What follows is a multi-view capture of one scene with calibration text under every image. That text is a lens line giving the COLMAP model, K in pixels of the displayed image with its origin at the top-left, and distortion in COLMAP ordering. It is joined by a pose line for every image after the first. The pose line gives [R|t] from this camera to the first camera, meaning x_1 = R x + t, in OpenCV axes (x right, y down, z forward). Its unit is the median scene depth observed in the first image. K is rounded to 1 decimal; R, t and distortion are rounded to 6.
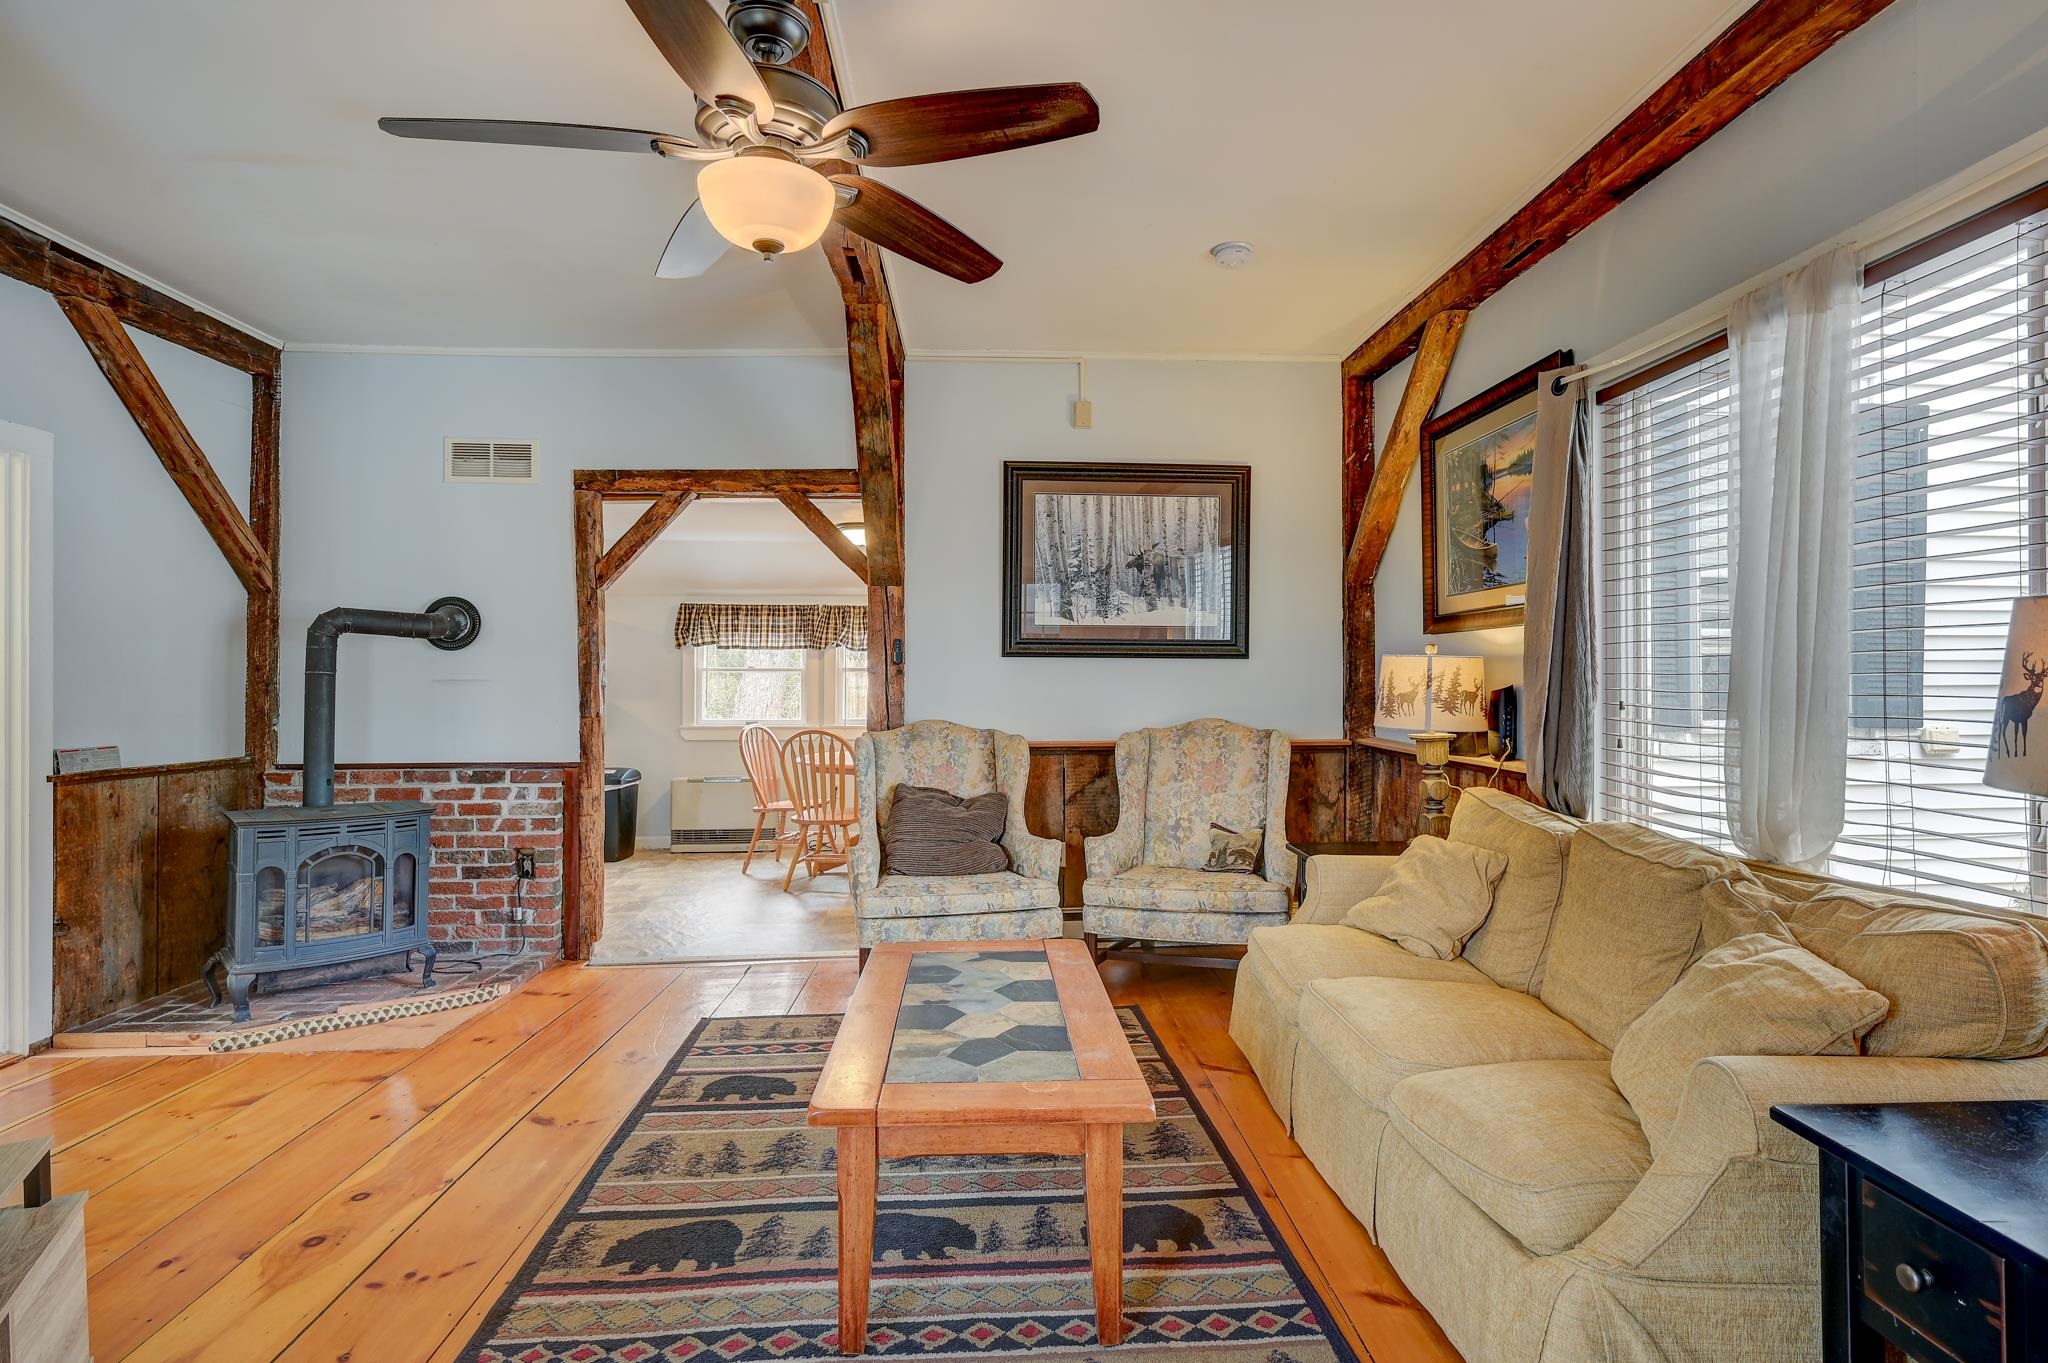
lens RADIAL K [[1037.2, 0, 1025.6], [0, 1037.2, 672.8], [0, 0, 1]] dist [-0.001240, 0.000330]
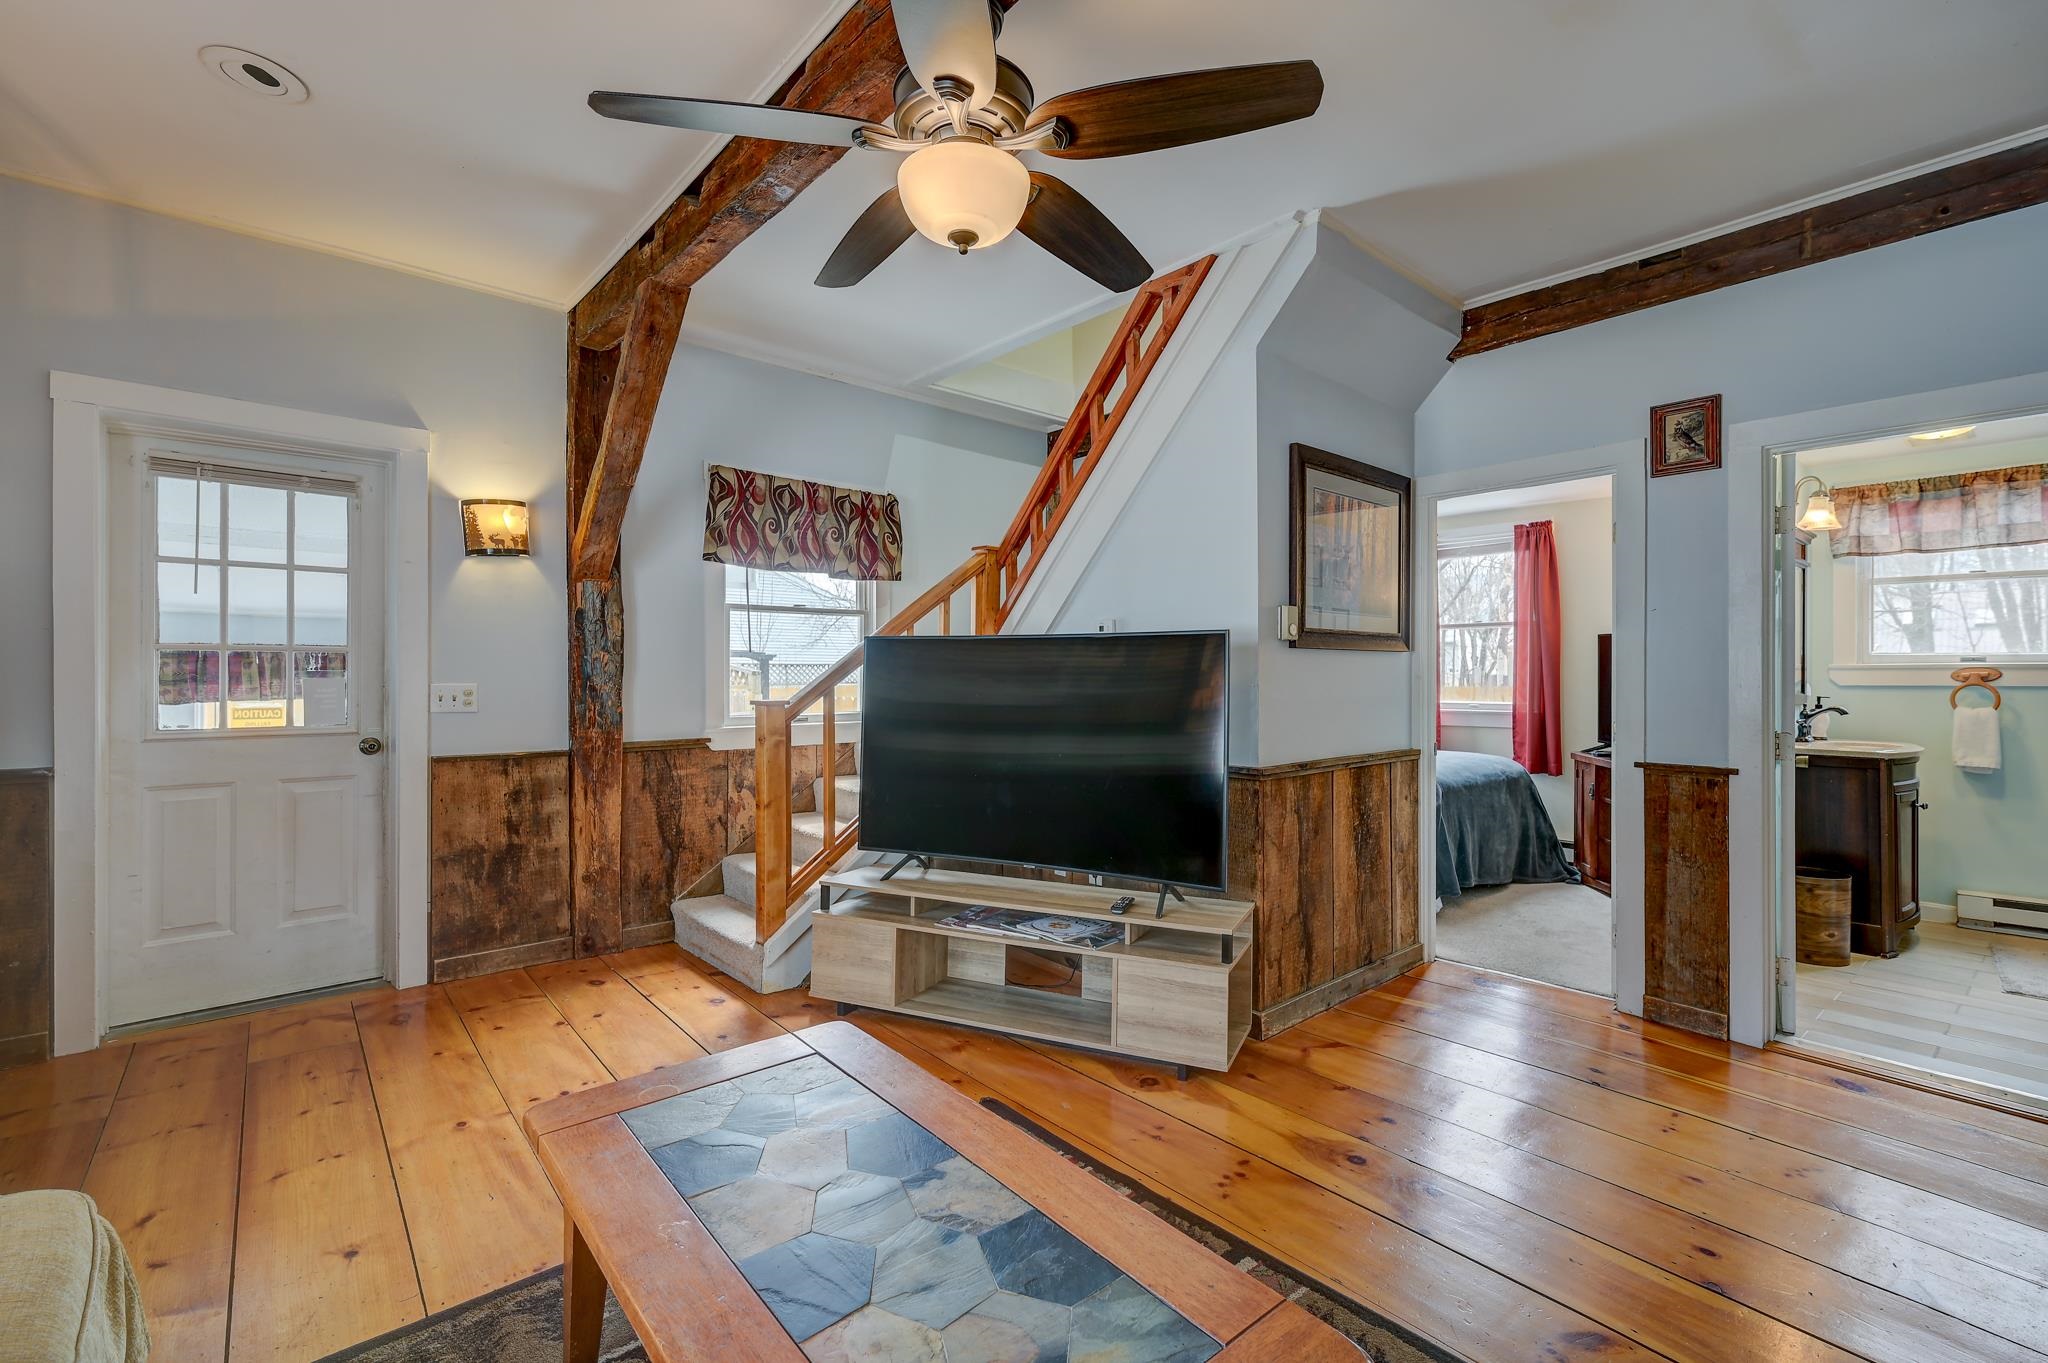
lens RADIAL K [[902.8, 0, 1029.9], [0, 902.8, 673.9], [0, 0, 1]] dist [0.000635, 0.000080]
pose [[-0.796249, -0.001350, -0.604967, 0.116994], [0.002116, 0.999985, -0.005015, 0.007884], [0.604965, -0.005274, -0.796235, 0.886387]]
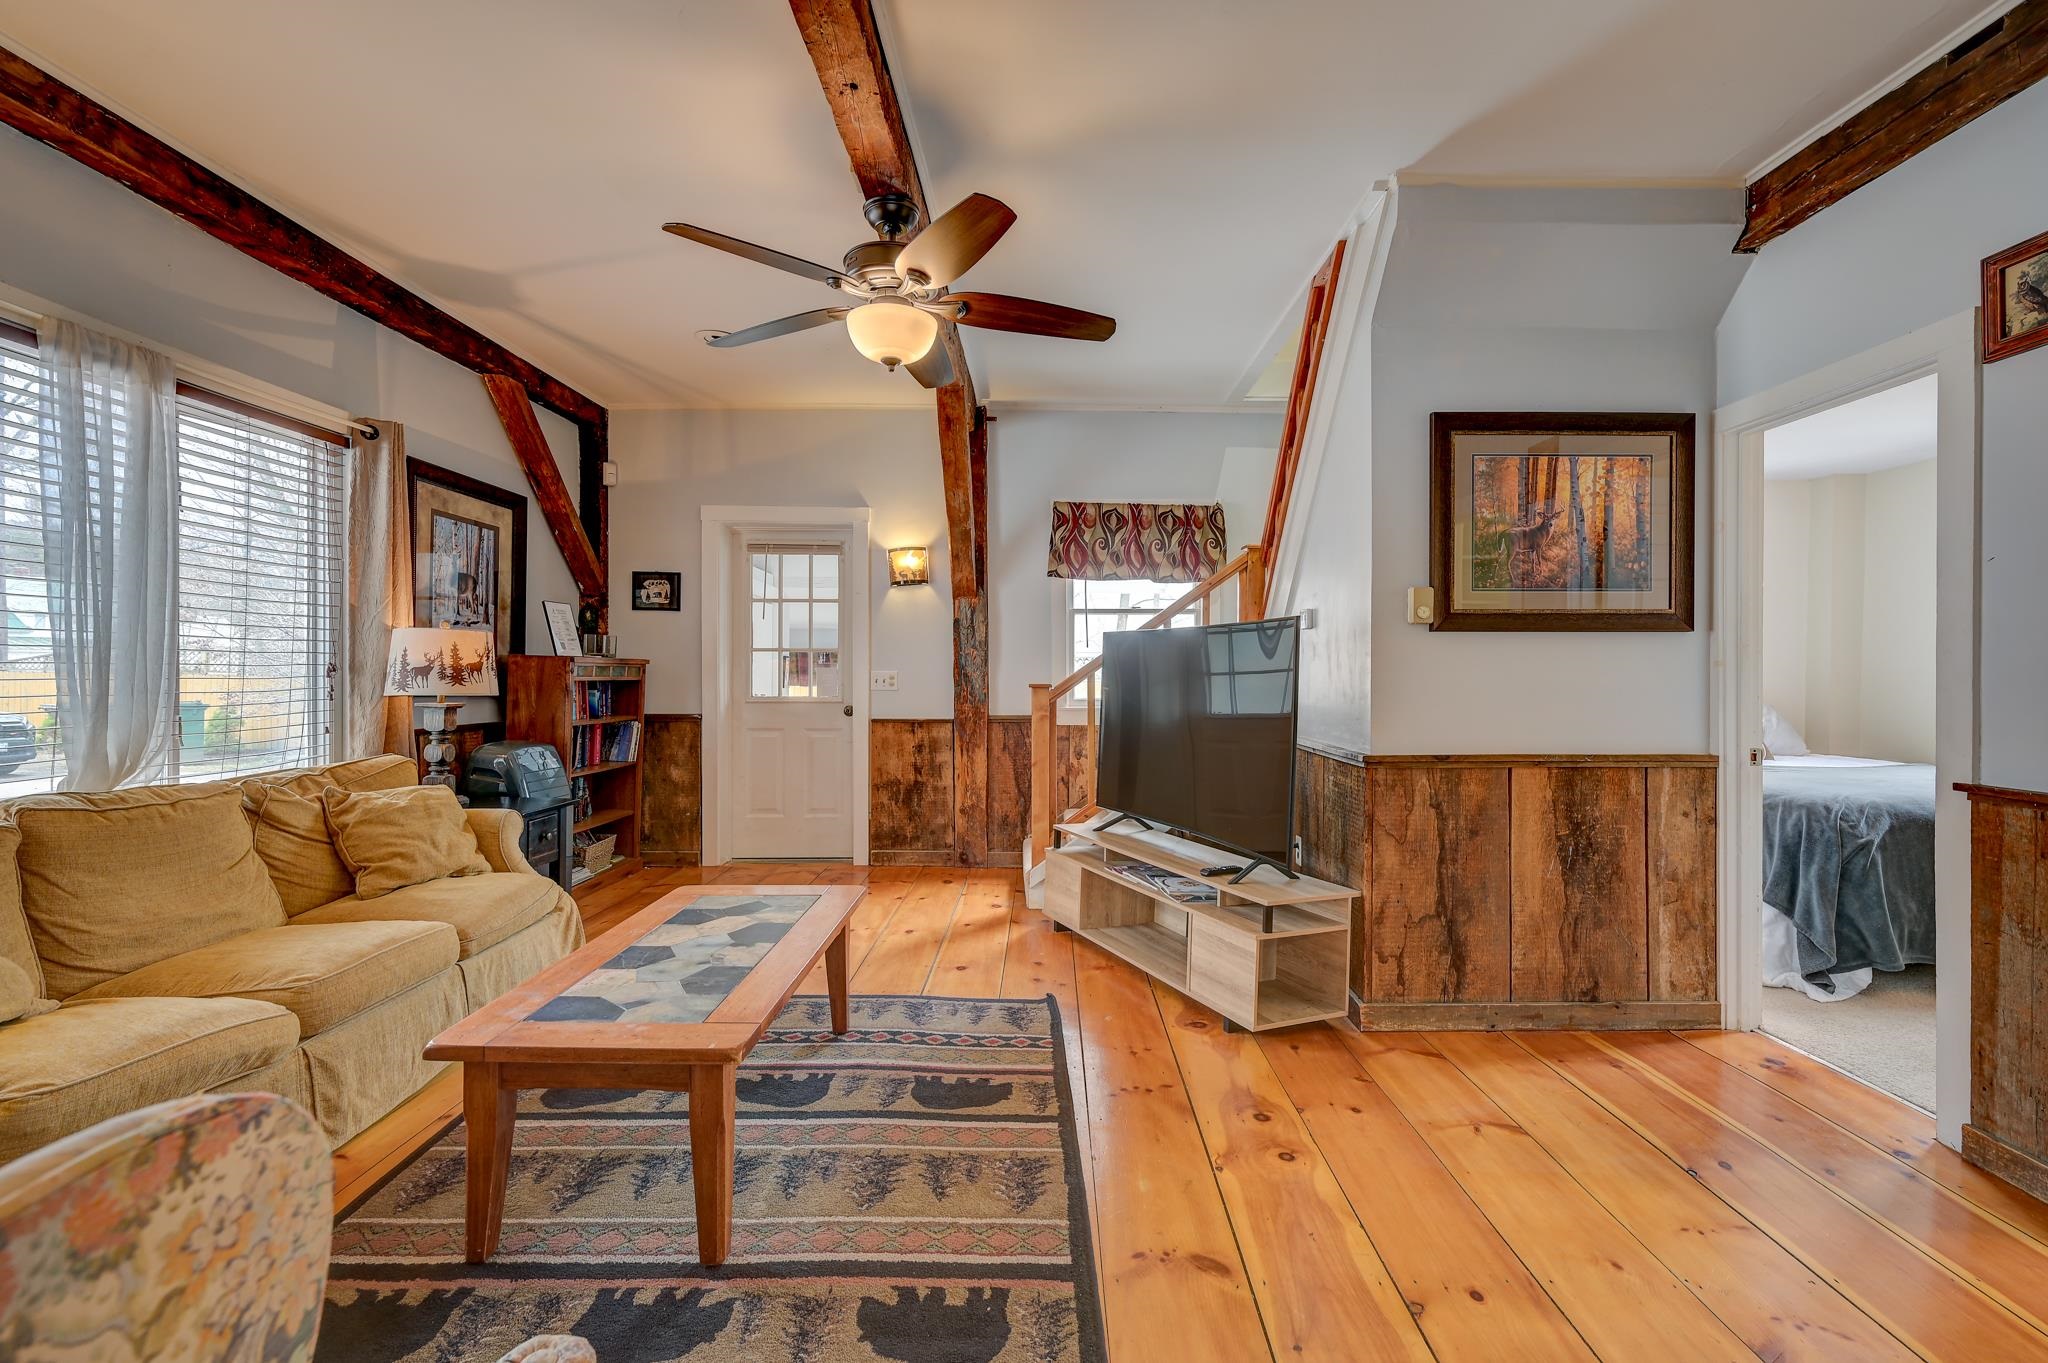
lens RADIAL K [[895.5, 0, 1030.0], [0, 895.5, 674.1], [0, 0, 1]] dist [0.001536, 0.000327]
pose [[-0.997870, -0.001894, 0.065203, -0.271073], [-0.002123, 0.999992, -0.003440, 0.020078], [-0.065196, -0.003571, -0.997866, 1.156904]]
